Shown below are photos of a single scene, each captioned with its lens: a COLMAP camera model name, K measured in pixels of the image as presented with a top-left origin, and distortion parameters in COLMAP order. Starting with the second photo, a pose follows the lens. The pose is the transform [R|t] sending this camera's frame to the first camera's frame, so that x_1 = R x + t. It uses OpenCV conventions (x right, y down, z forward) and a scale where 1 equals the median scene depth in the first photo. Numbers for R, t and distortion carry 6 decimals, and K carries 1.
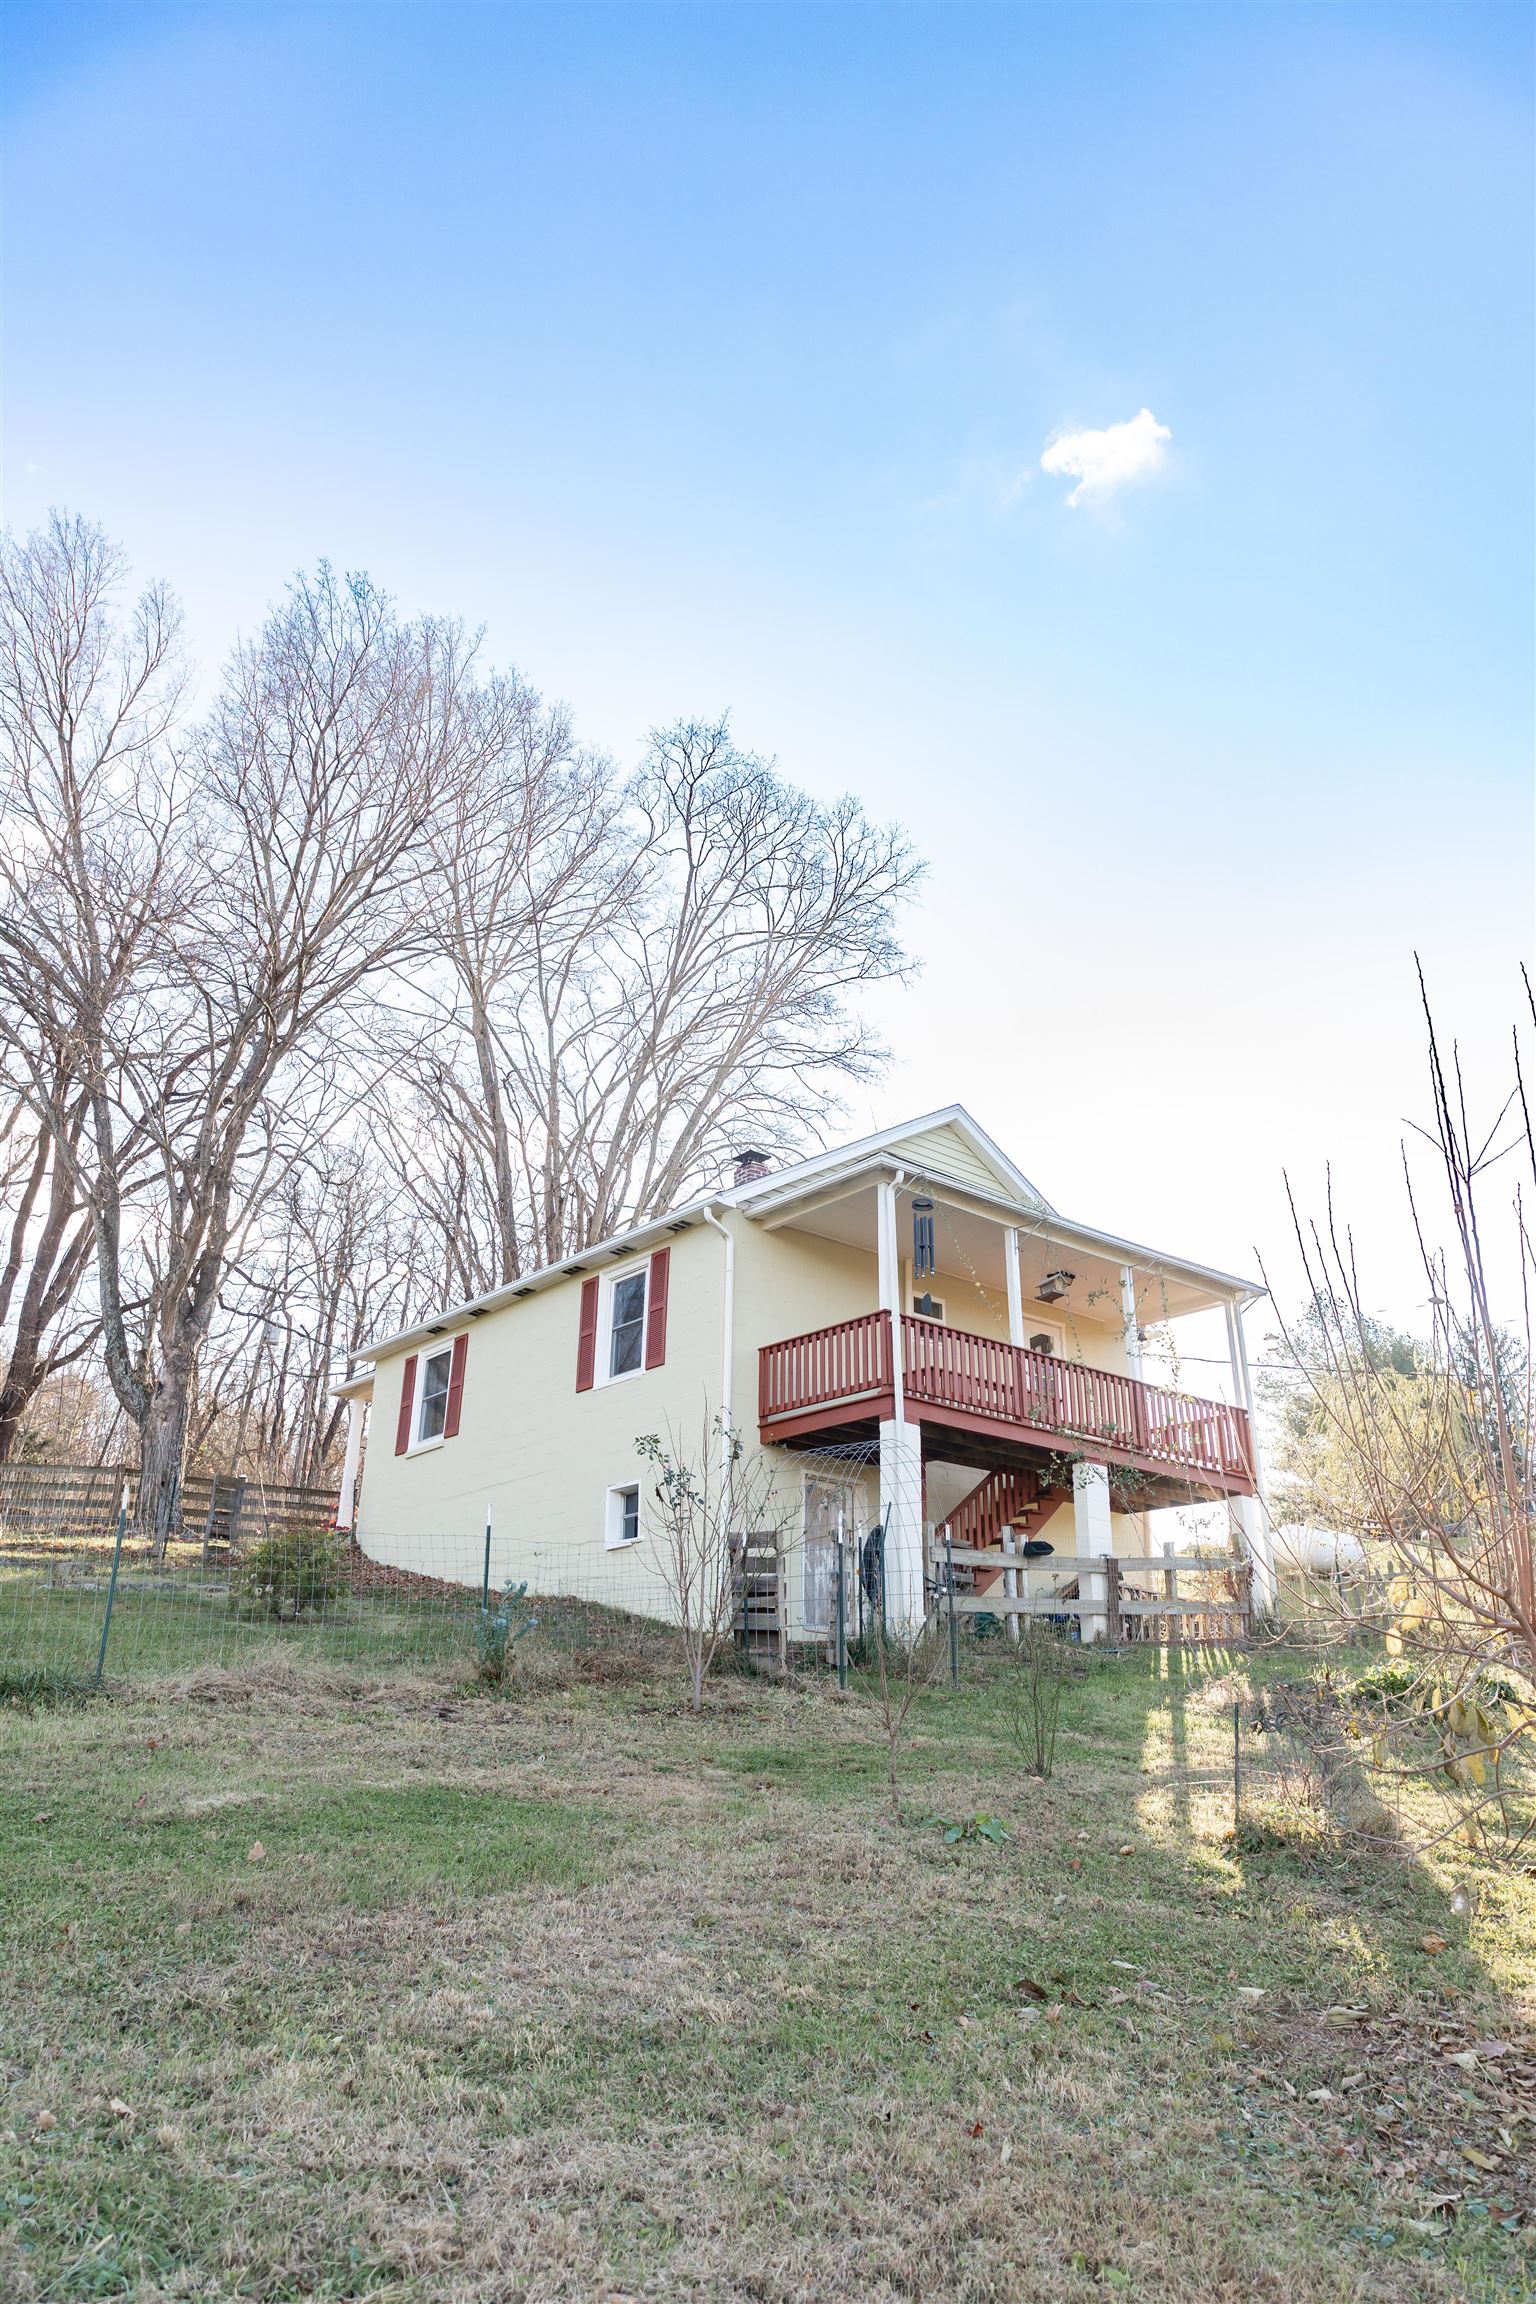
lens RADIAL K [[1539.6, 0, 768.0], [0, 1539.6, 1152.0], [0, 0, 1]] dist [0.014628, -0.000441]
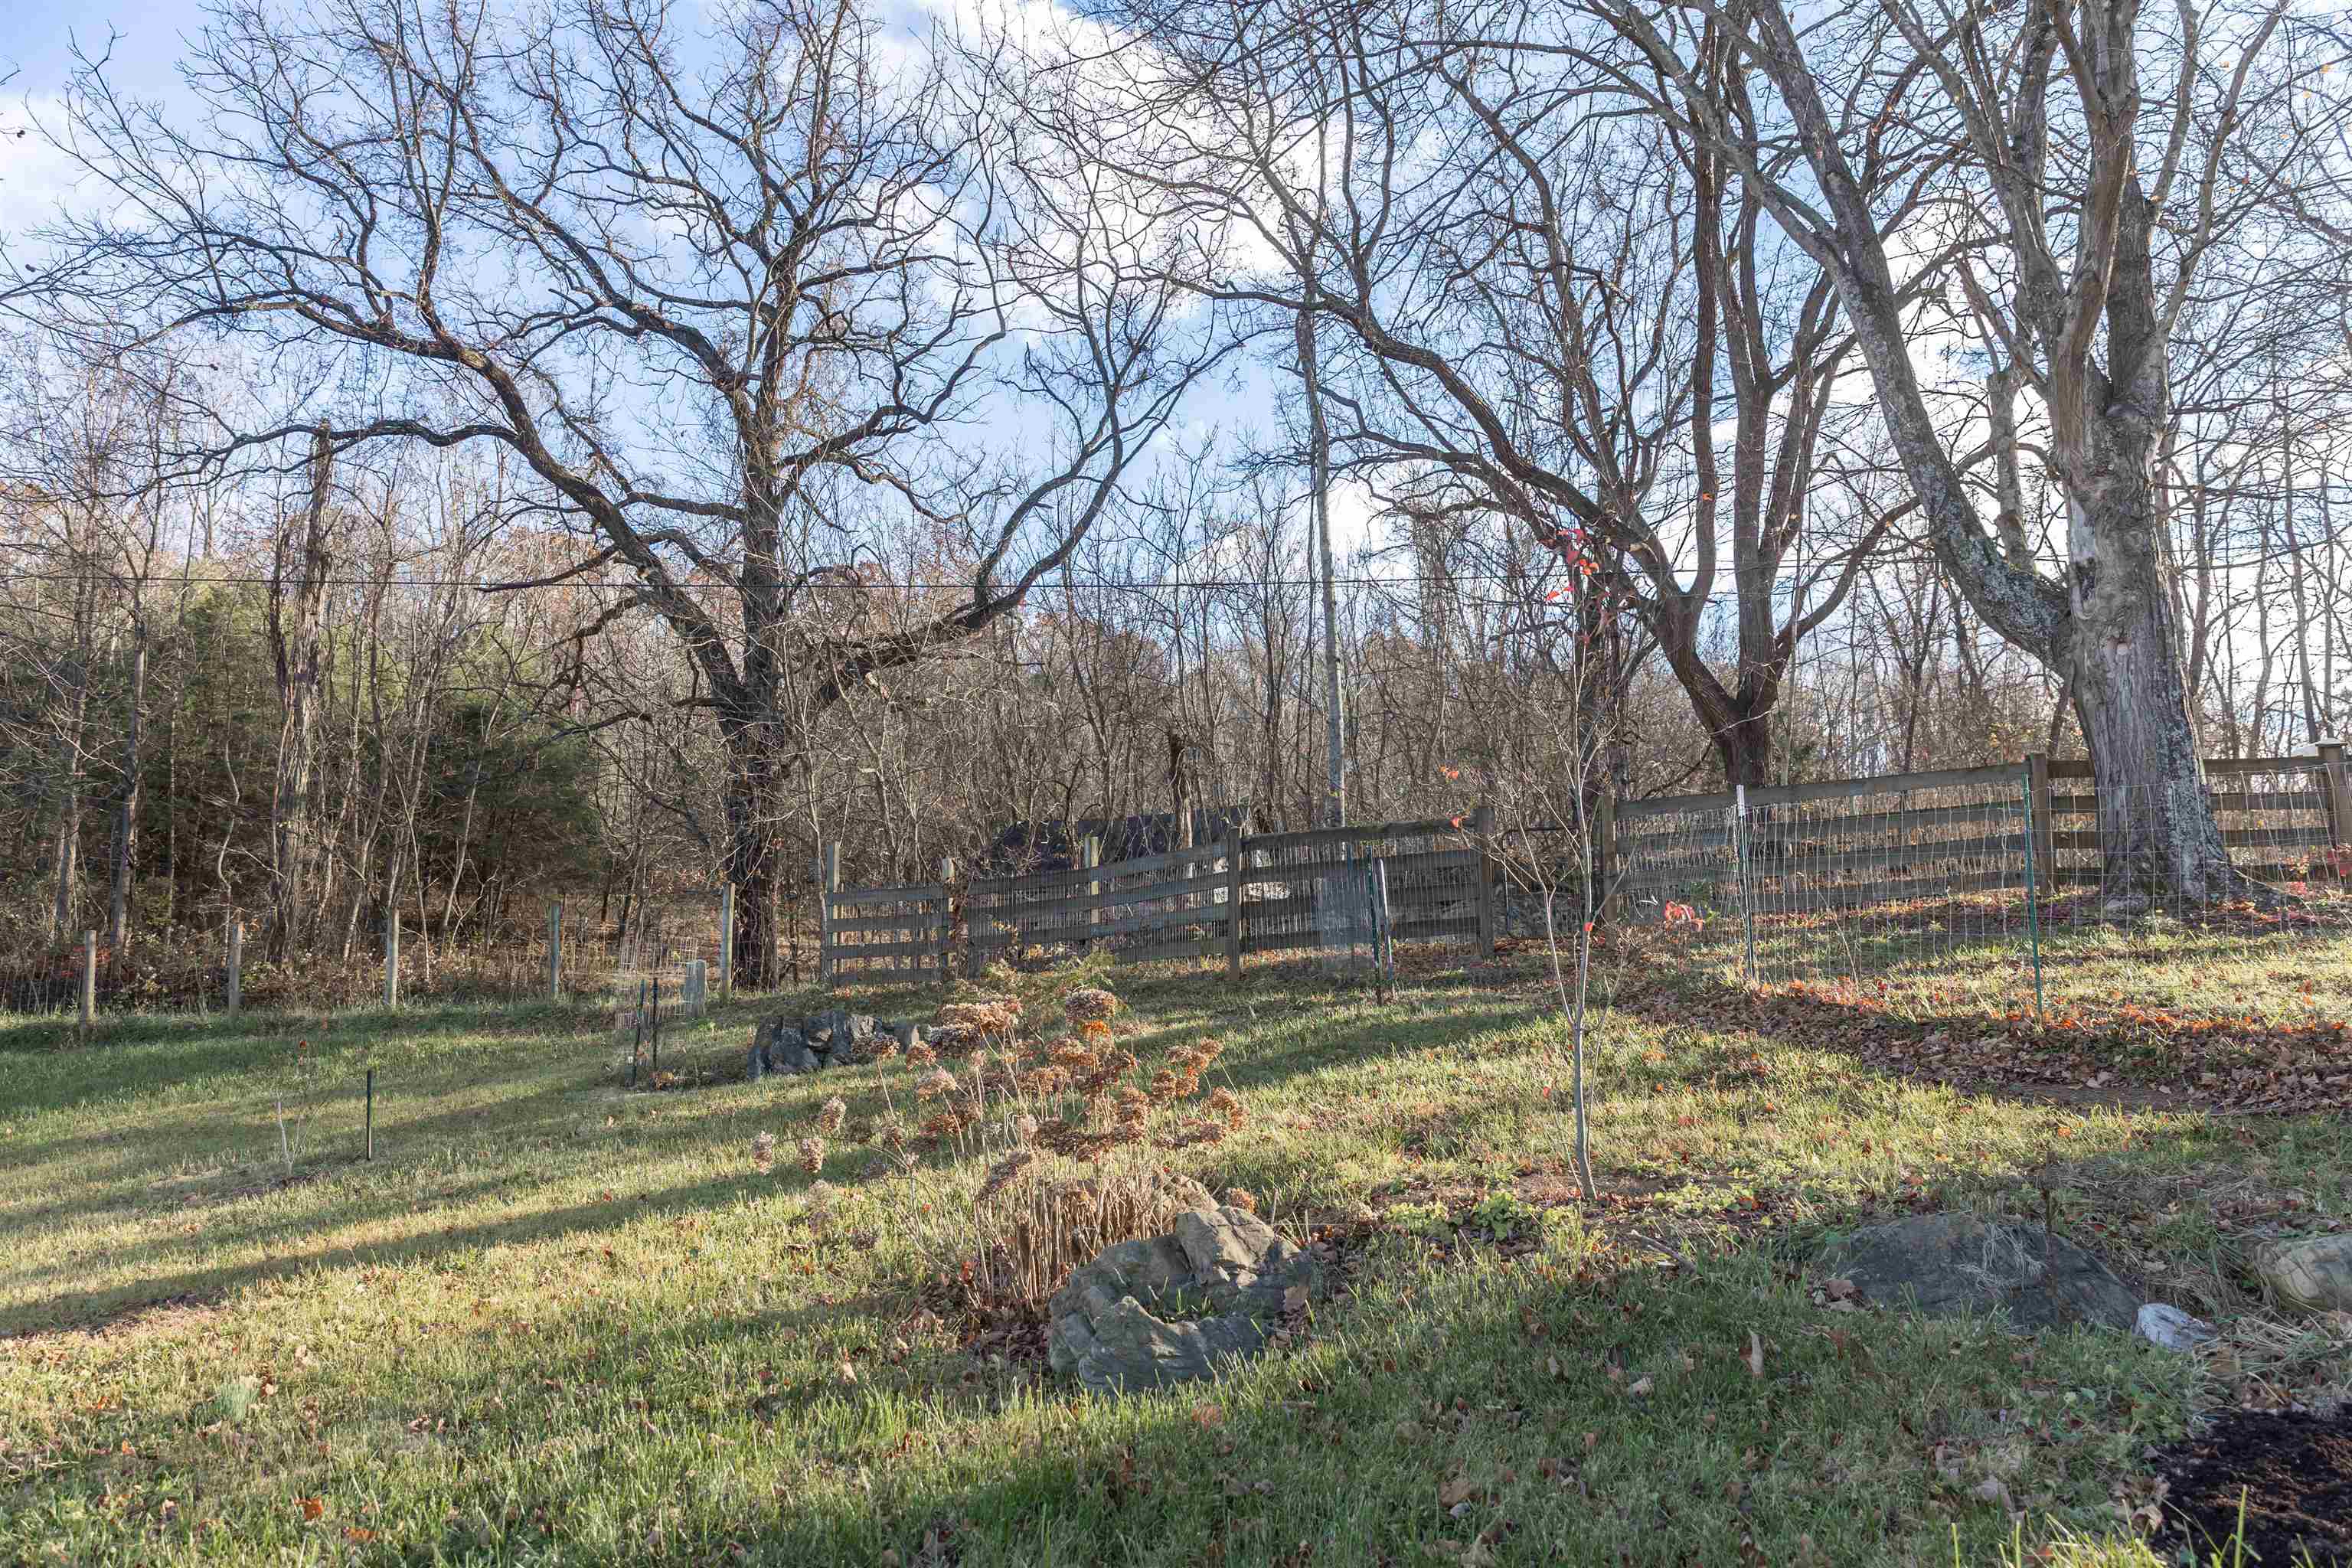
lens RADIAL K [[1571.7, 0, 1187.7], [0, 1571.7, 783.9], [0, 0, 1]] dist [0.014628, -0.000441]
pose [[0.692454, -0.130235, -0.709610, -0.390881], [0.275908, 0.956609, 0.093671, 0.146900], [0.666620, -0.260650, 0.698341, 0.756466]]
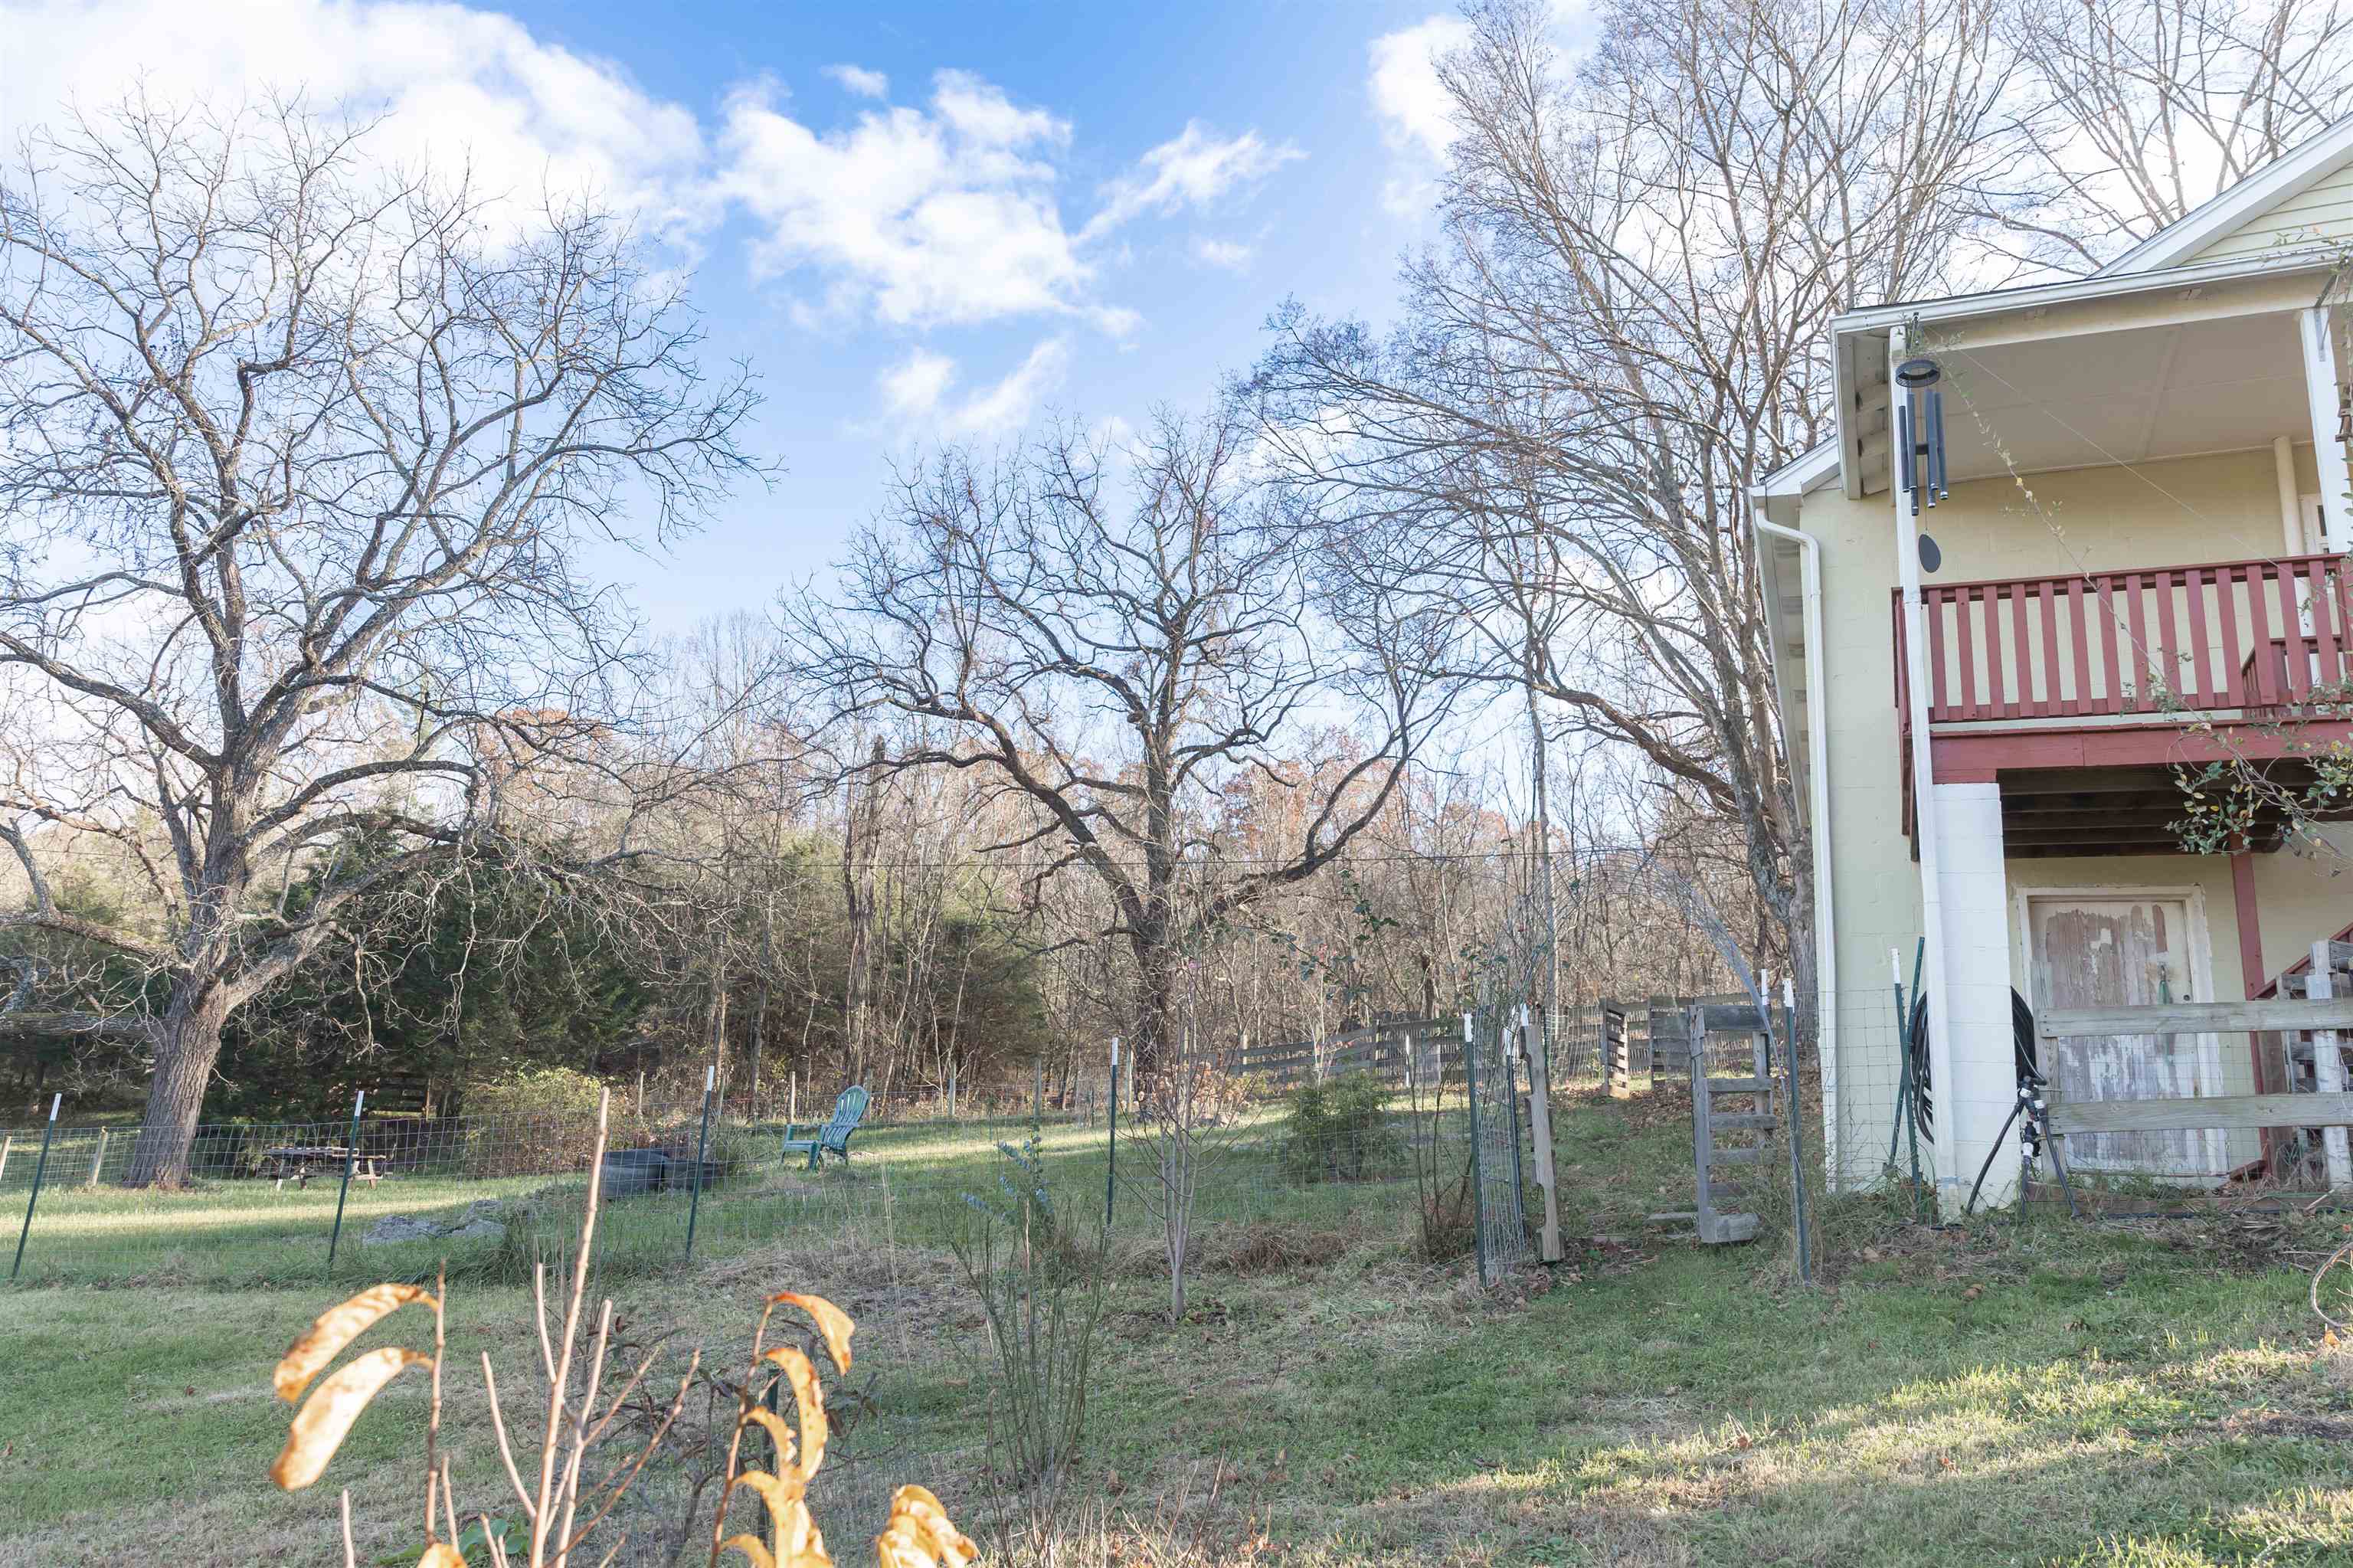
lens RADIAL K [[1663.1, 0, 1176.5], [0, 1663.1, 784.0], [0, 0, 1]] dist [-0.004634, -0.002204]
pose [[0.478509, -0.224864, -0.848803, 0.345925], [0.291316, 0.952559, -0.088123, 0.116830], [0.828350, -0.205102, 0.521314, 0.383317]]
